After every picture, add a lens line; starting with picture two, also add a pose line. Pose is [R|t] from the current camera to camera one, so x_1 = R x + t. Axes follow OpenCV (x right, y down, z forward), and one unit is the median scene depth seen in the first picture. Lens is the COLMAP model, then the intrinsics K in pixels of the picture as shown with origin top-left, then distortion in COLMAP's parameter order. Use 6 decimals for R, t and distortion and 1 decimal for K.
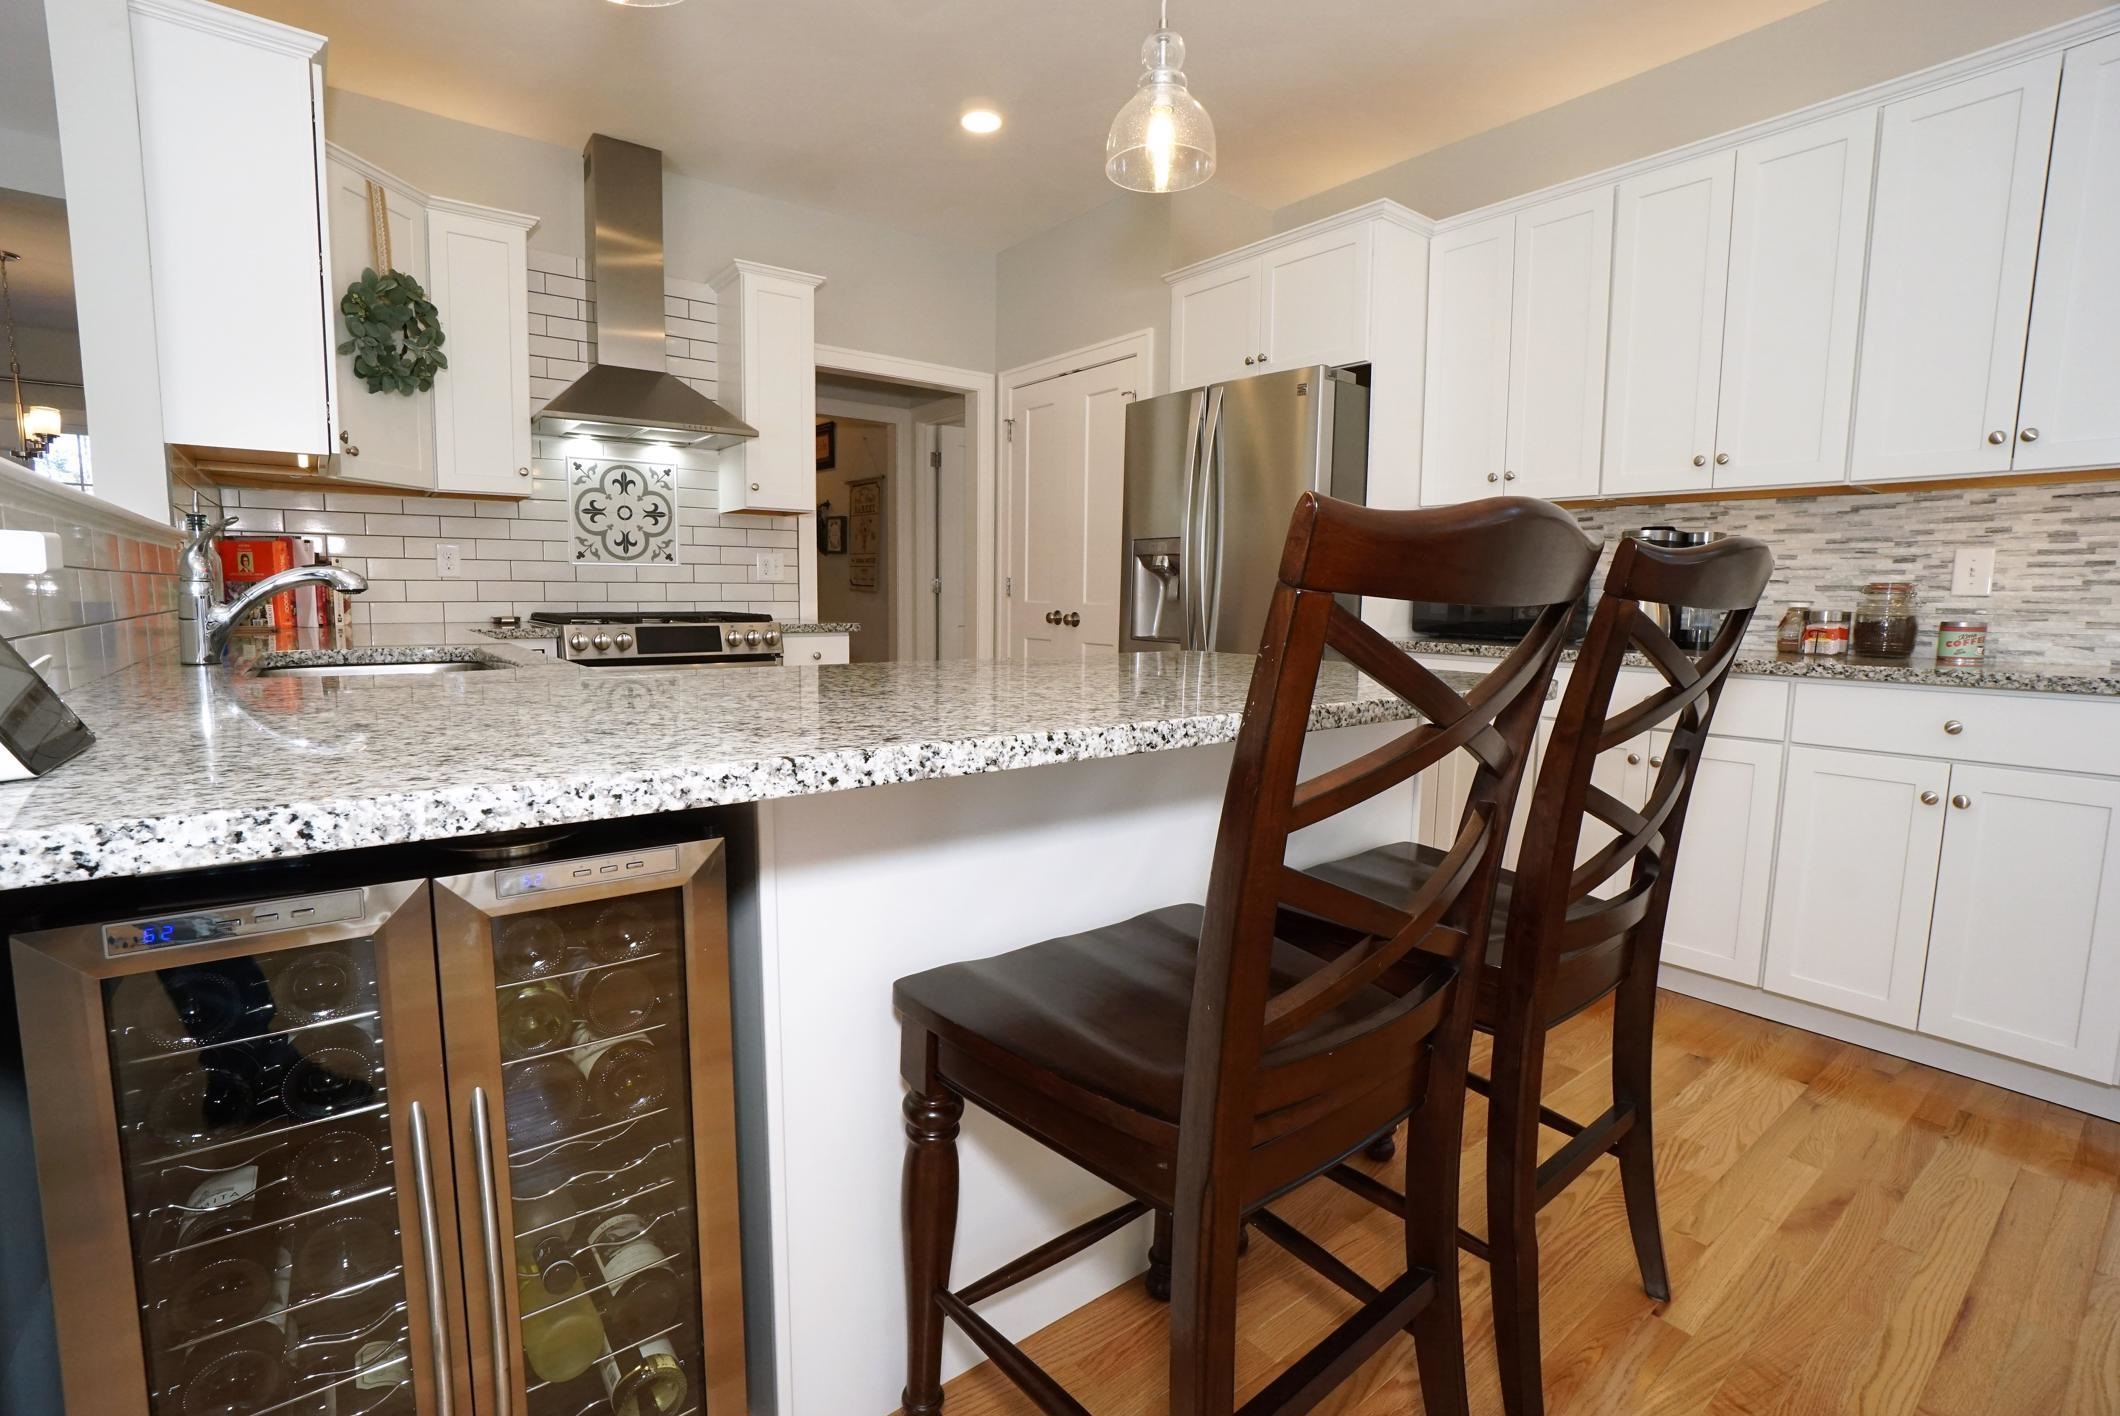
lens RADIAL K [[946.8, 0, 1060.9], [0, 946.8, 704.1], [0, 0, 1]] dist [-0.044539, 0.002523]
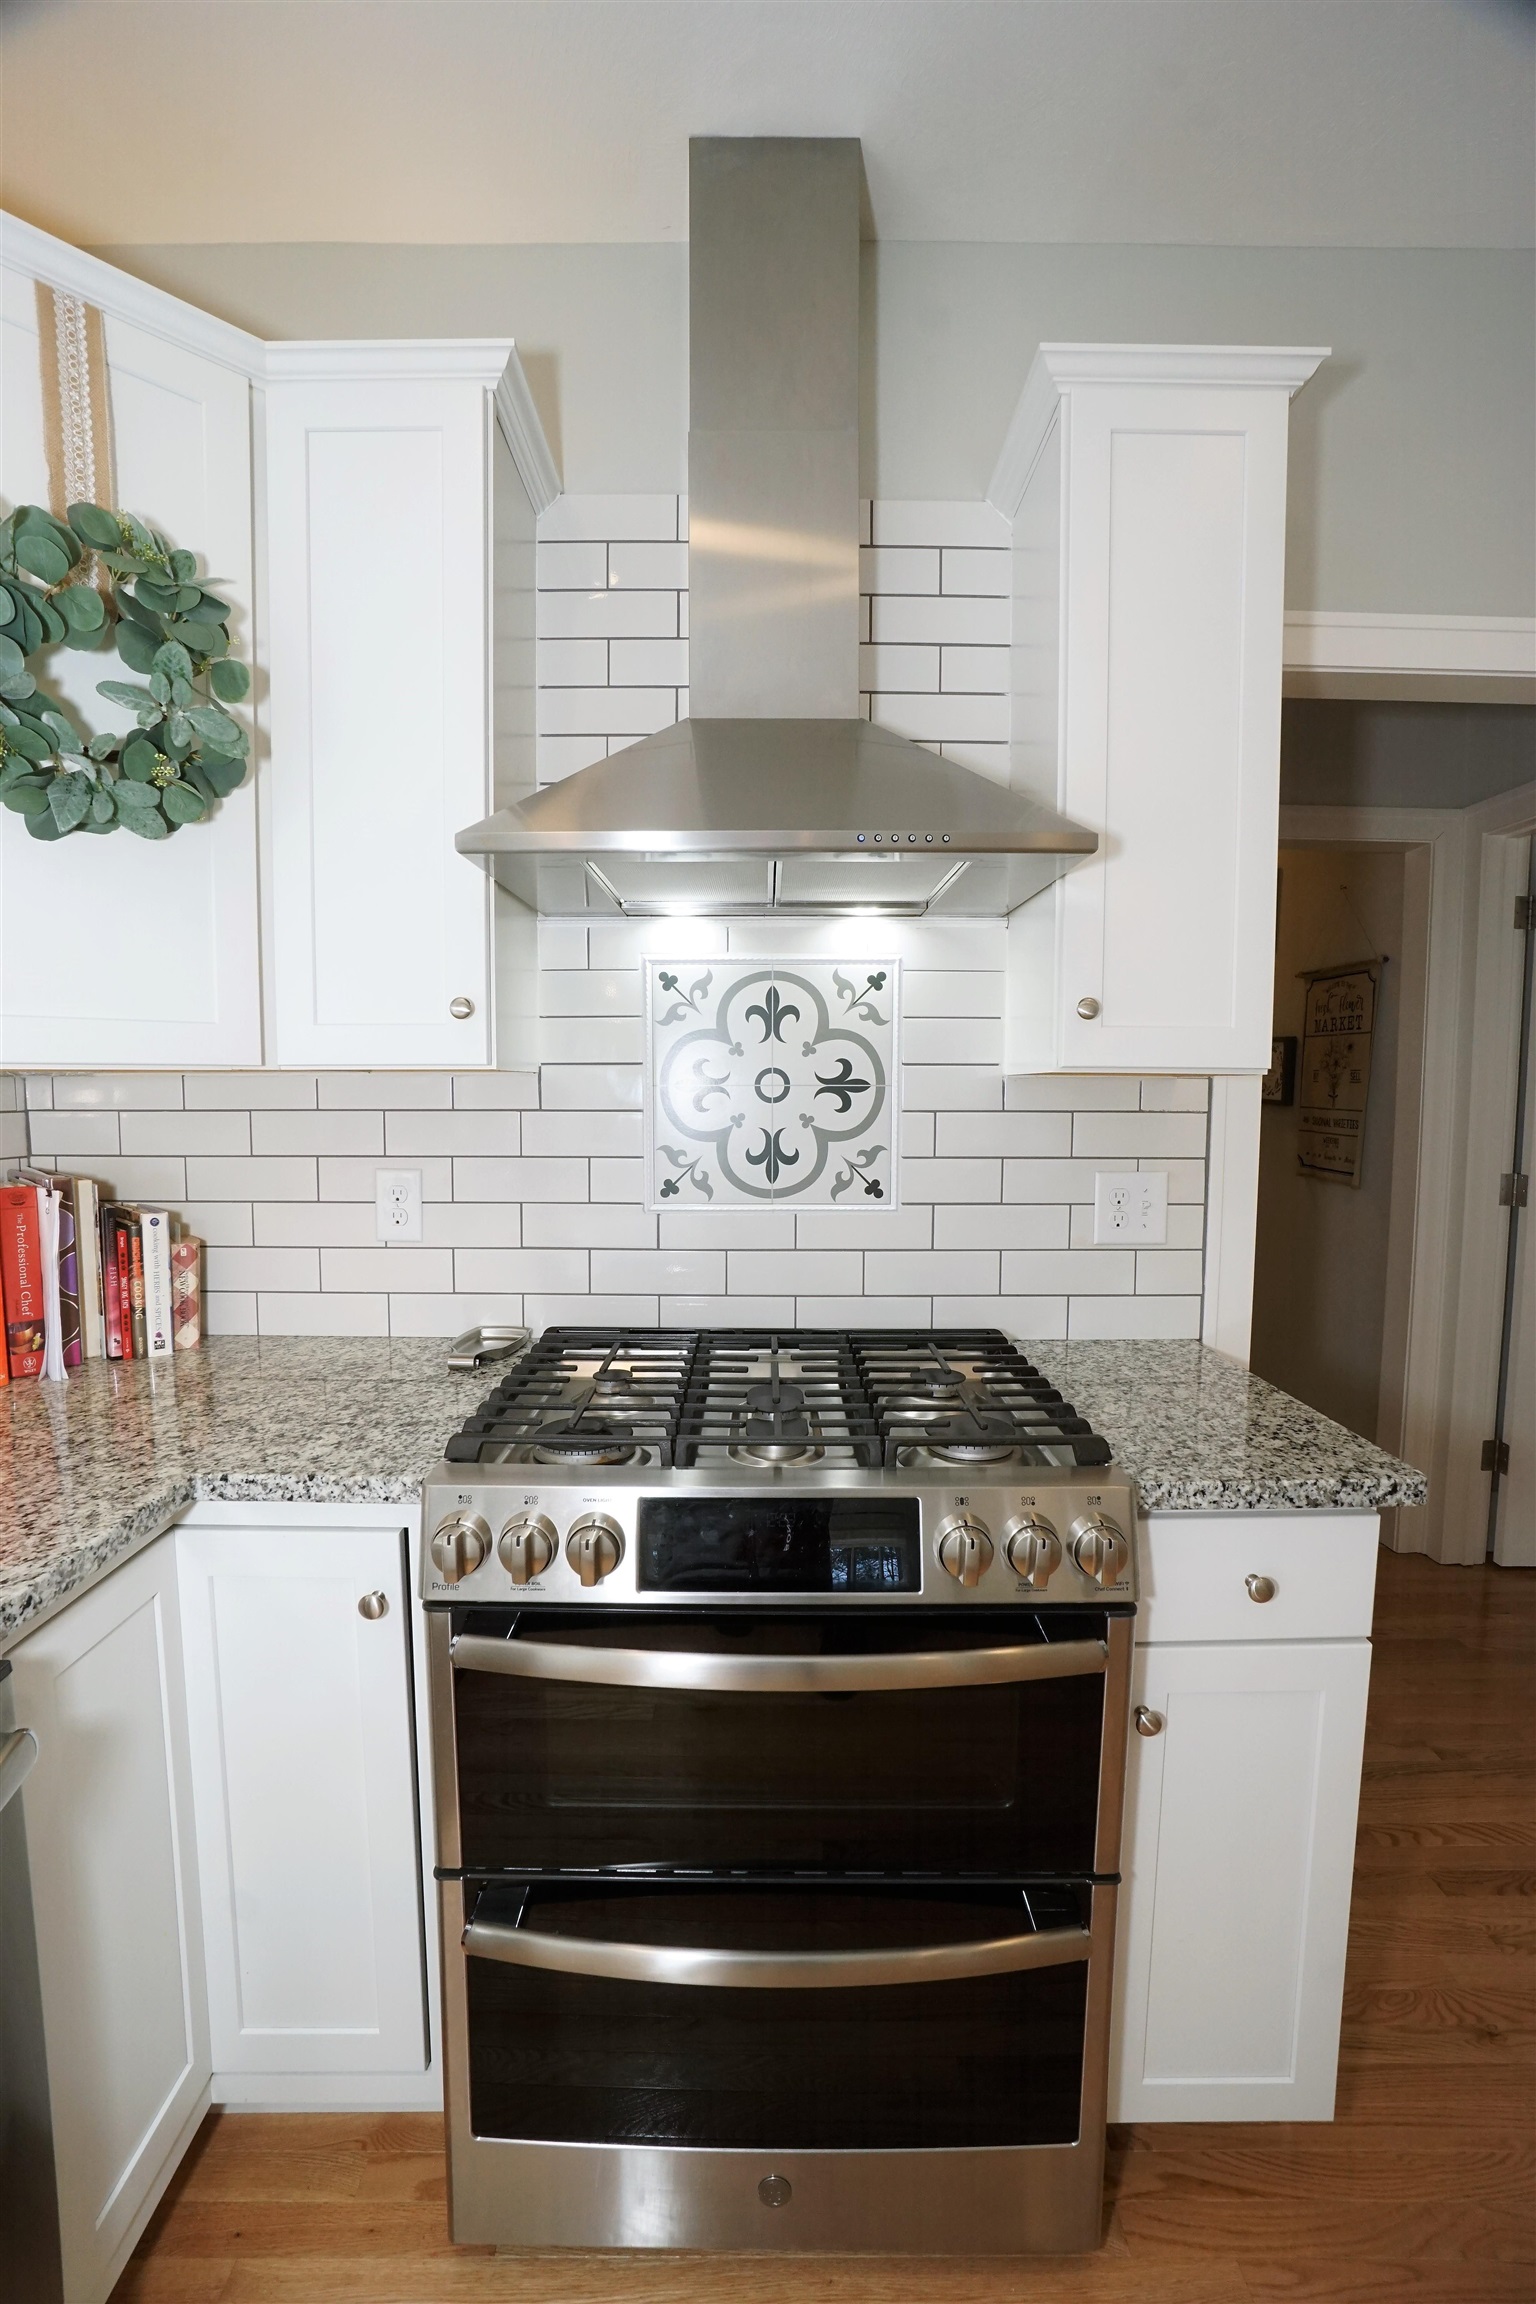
lens RADIAL K [[1018.4, 0, 774.1], [0, 1018.4, 1159.9], [0, 0, 1]] dist [-0.022530, 0.000079]
pose [[0.790499, 0.033566, -0.611543, -0.187838], [-0.069840, 0.996924, -0.035558, -0.154149], [0.608469, 0.070819, 0.790412, 0.641729]]
